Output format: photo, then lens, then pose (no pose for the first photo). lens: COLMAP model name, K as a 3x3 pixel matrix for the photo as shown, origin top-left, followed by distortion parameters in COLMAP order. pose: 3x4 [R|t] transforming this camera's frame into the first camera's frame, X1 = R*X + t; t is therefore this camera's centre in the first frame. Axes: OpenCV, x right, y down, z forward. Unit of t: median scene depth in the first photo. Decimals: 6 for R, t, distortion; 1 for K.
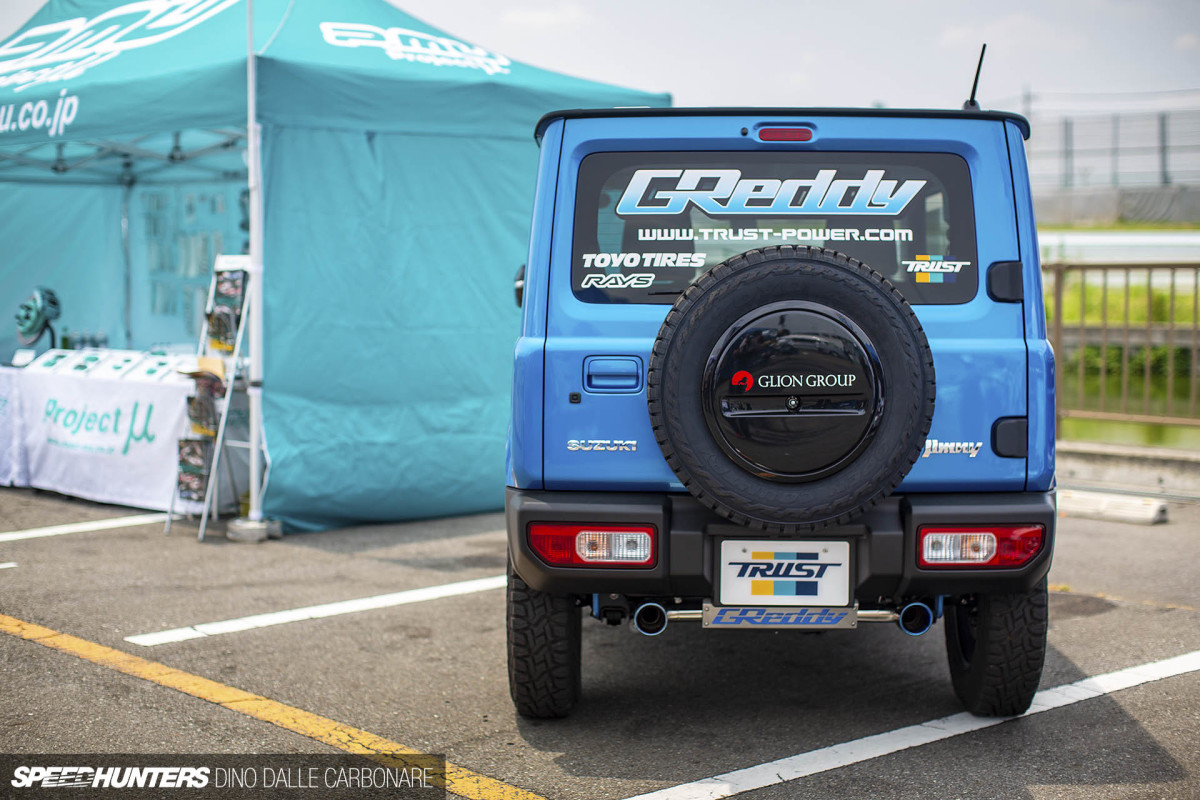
lens RADIAL K [[1728.7, 0, 599.9], [0, 1728.7, 399.7], [0, 0, 1]] dist [-0.132424, 0.000000]
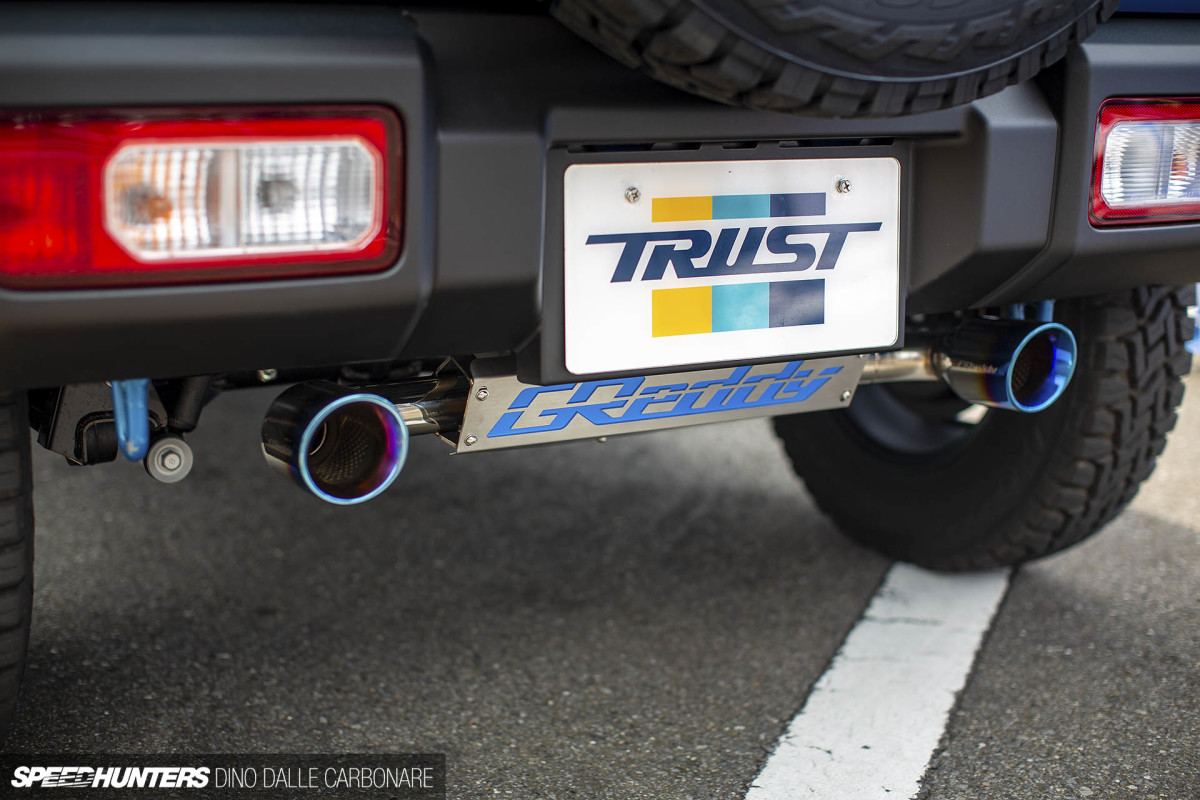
lens RADIAL K [[1728.7, 0, 601.0], [0, 1728.7, 400.2], [0, 0, 1]] dist [-0.132424, 0.000000]
pose [[0.836891, -0.103271, 0.537540, -0.091073], [0.021912, 0.987574, 0.155617, 0.075533], [-0.546931, -0.118456, 0.828755, 0.742748]]
